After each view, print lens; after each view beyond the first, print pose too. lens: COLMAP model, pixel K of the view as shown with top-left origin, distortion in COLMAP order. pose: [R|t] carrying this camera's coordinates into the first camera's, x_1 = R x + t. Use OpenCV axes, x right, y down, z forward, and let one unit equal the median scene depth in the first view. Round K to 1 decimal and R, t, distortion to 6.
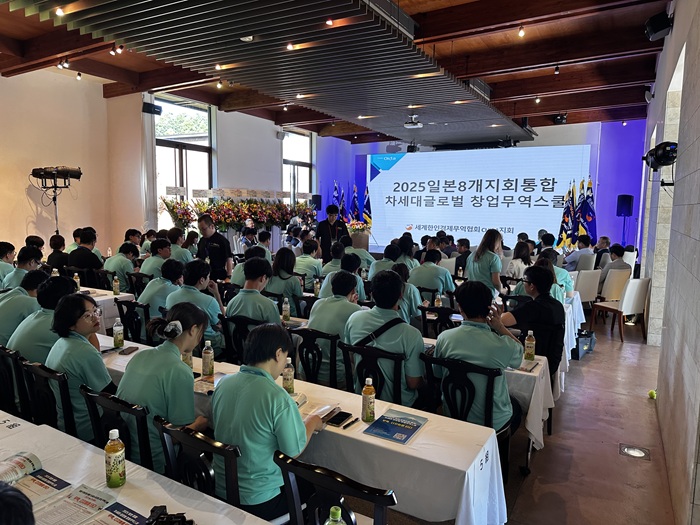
lens RADIAL K [[493.8, 0, 351.7], [0, 493.8, 263.5], [0, 0, 1]] dist [-0.012377, -0.002335]
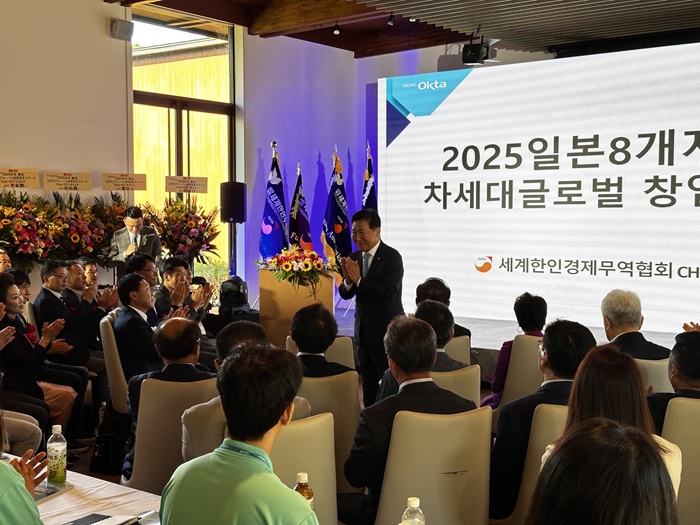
lens RADIAL K [[958.4, 0, 348.8], [0, 958.4, 262.7], [0, 0, 1]] dist [0.045992, 0.000000]
pose [[0.985518, -0.004094, -0.169523, 0.141522], [-0.006767, 0.997963, -0.063440, -0.027650], [0.169438, 0.063668, 0.983482, 0.267780]]
